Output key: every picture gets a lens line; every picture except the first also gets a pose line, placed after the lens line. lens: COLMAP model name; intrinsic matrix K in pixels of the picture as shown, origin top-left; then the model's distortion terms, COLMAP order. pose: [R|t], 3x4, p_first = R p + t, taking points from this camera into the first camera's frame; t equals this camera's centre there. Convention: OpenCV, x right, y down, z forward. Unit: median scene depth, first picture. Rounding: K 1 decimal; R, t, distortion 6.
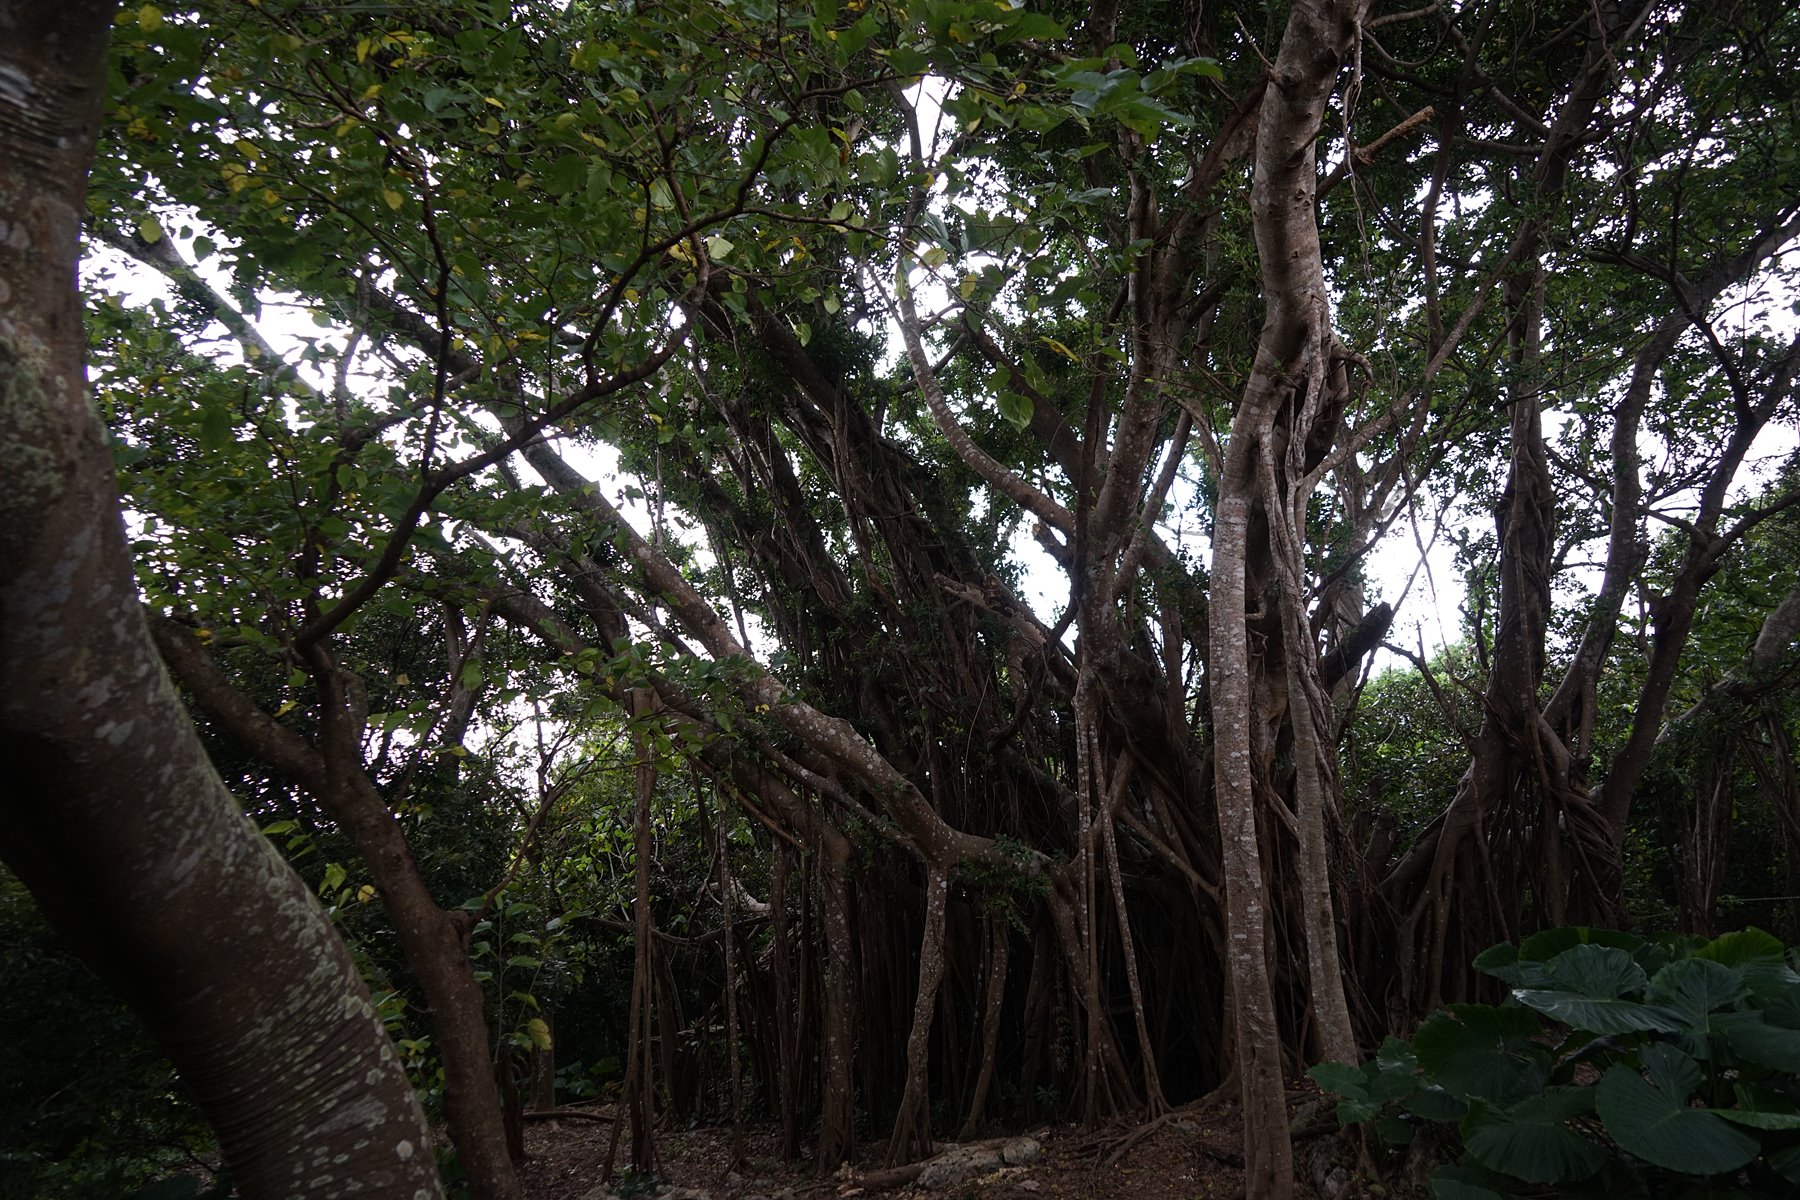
lens RADIAL K [[1173.4, 0, 900.0], [0, 1173.4, 600.0], [0, 0, 1]] dist [-0.049228, 0.025545]
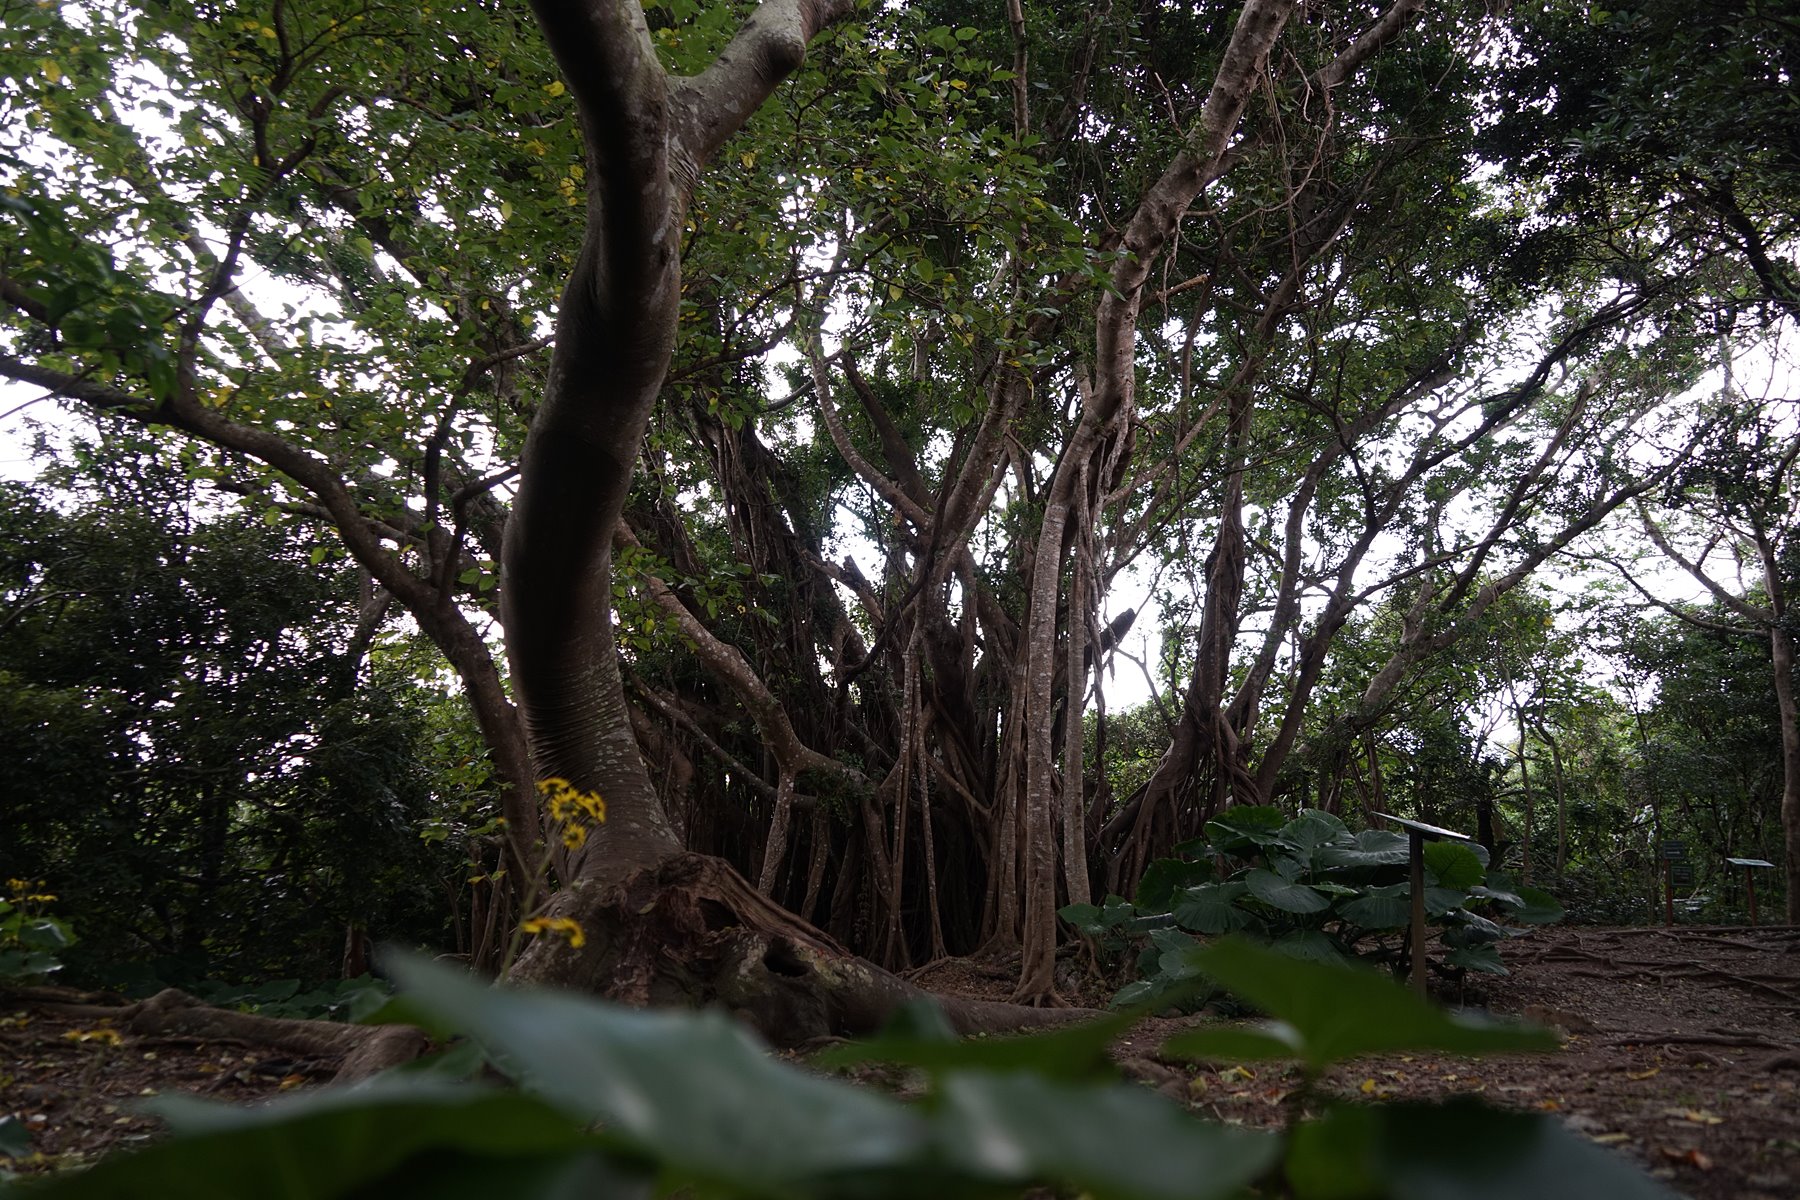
lens RADIAL K [[1173.4, 0, 900.0], [0, 1173.4, 600.0], [0, 0, 1]] dist [-0.049228, 0.025545]
pose [[0.962876, 0.125849, 0.238812, -0.189238], [-0.114015, 0.991493, -0.062792, 0.112951], [-0.244682, 0.033233, 0.969034, -0.298790]]
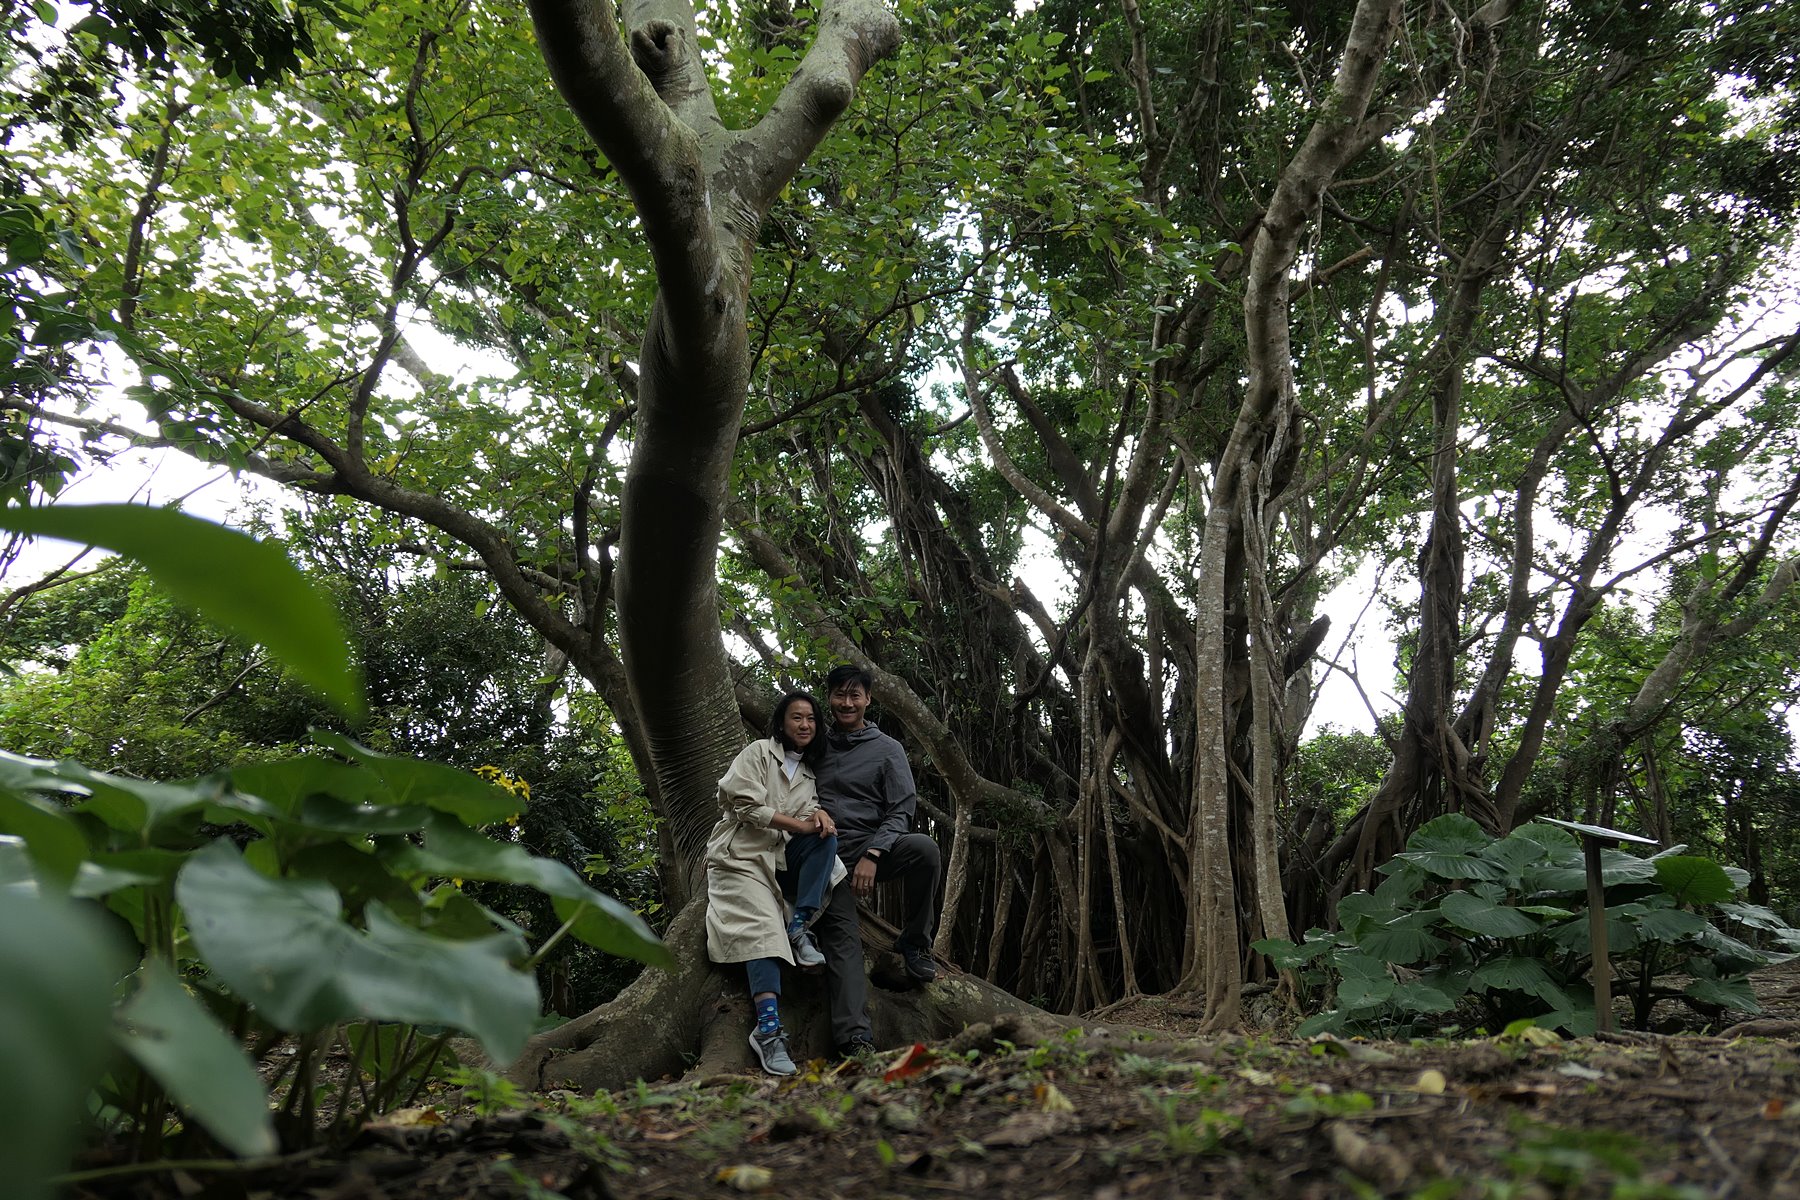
lens RADIAL K [[1254.5, 0, 900.0], [0, 1254.5, 600.0], [0, 0, 1]] dist [-0.018529, 0.006001]
pose [[0.996152, 0.071046, 0.051310, -0.125978], [-0.067437, 0.995339, -0.068943, 0.114865], [-0.055969, 0.065217, 0.996300, -0.357183]]
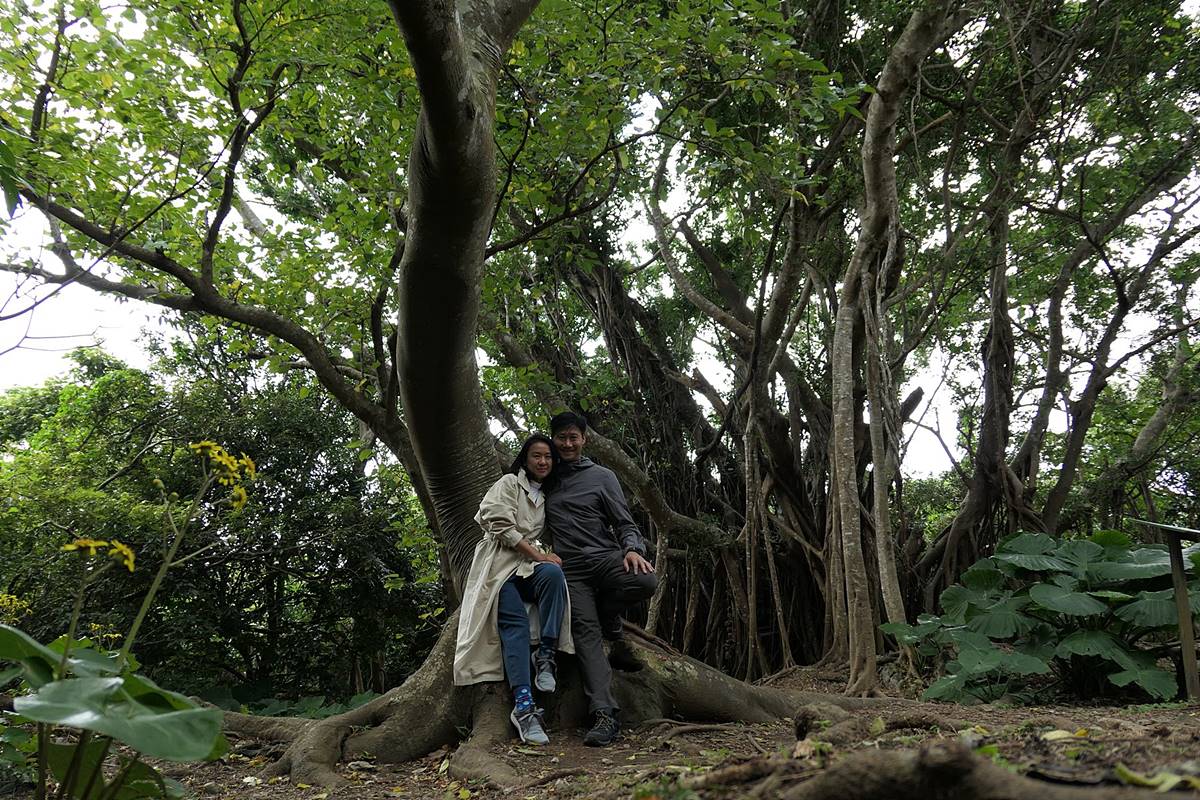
lens RADIAL K [[836.3, 0, 600.0], [0, 836.3, 400.0], [0, 0, 1]] dist [-0.018529, 0.006001]
pose [[0.998086, 0.042273, 0.045137, -0.130291], [-0.038813, 0.996431, -0.074964, 0.137891], [-0.048144, 0.073069, 0.996164, -0.249837]]
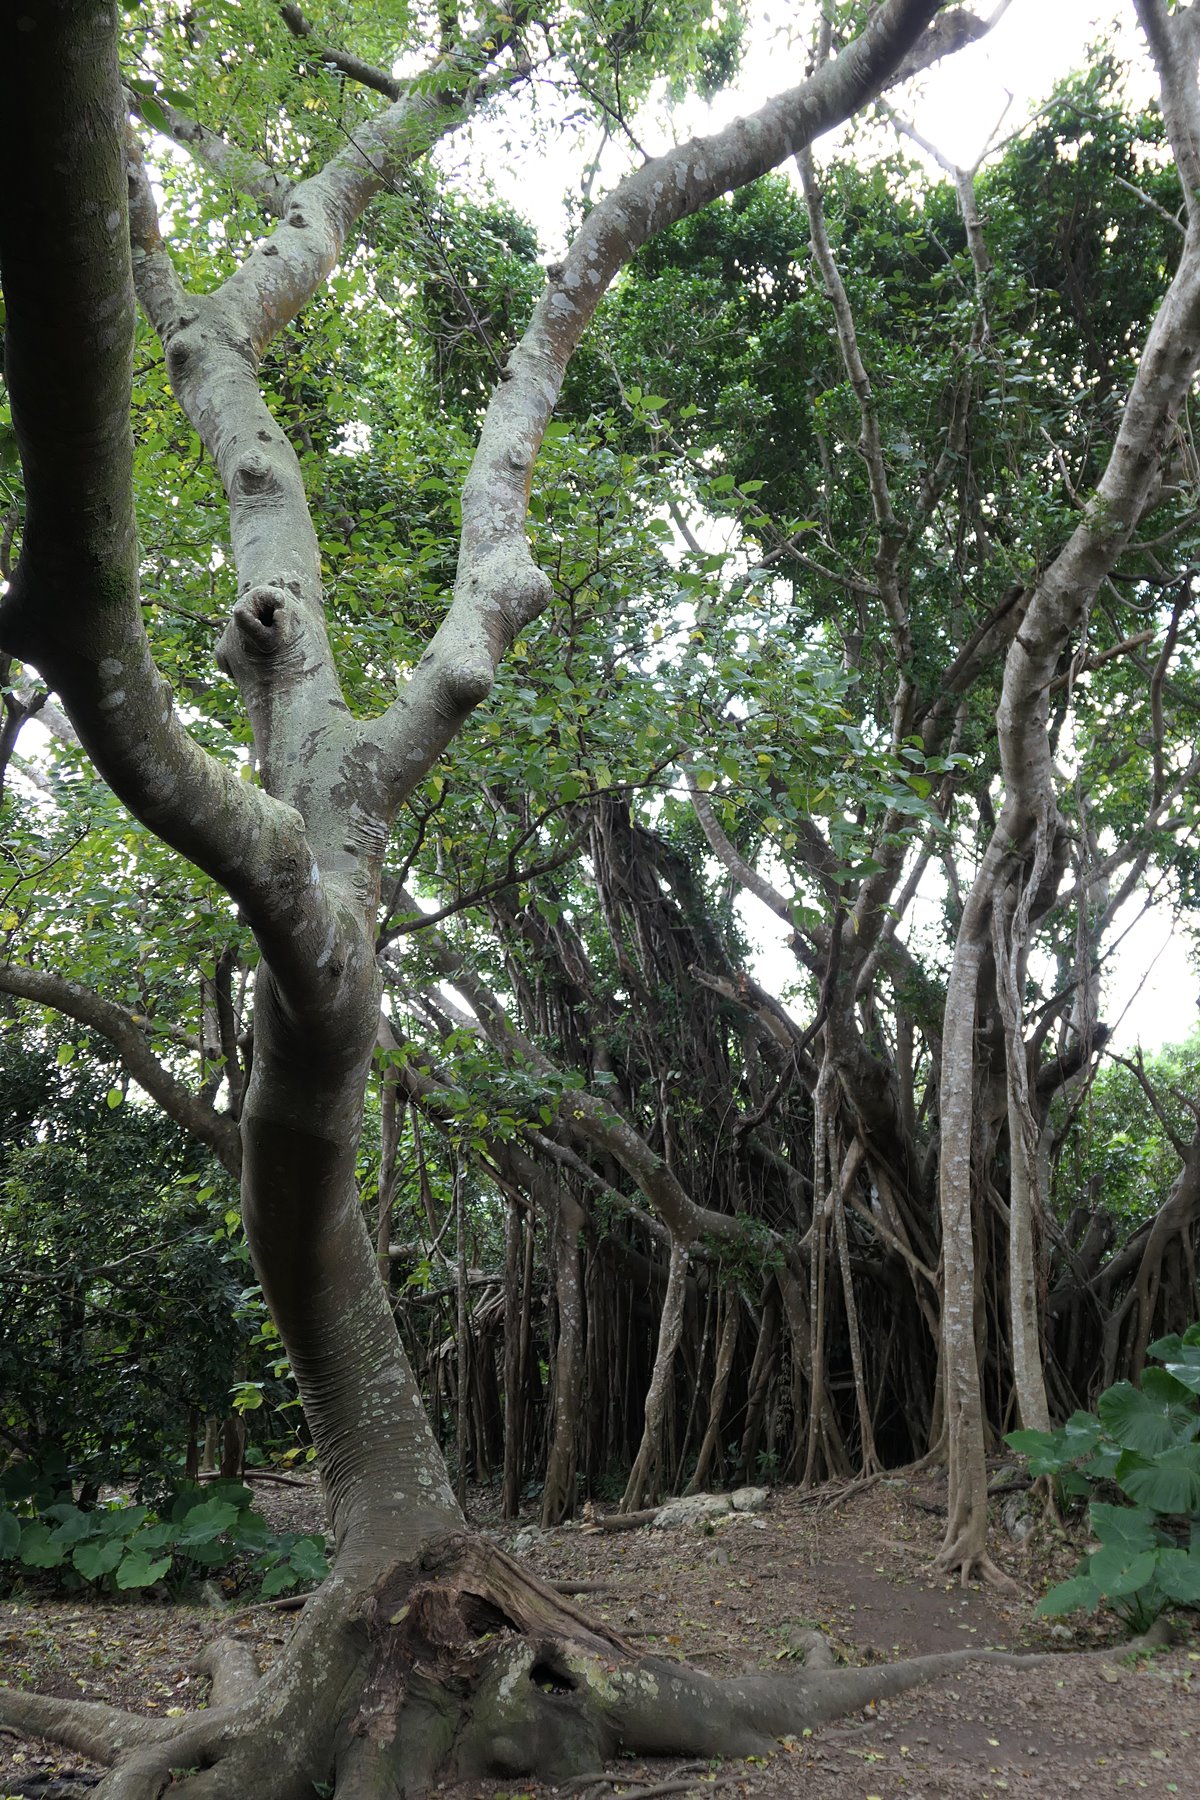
lens RADIAL K [[1445.8, 0, 592.2], [0, 1445.8, 897.7], [0, 0, 1]] dist [-0.009036, 0.009949]
pose [[0.997968, 0.059996, 0.021465, -0.102600], [-0.059806, 0.998166, -0.009404, -0.074607], [-0.021990, 0.008101, 0.999725, -0.361693]]
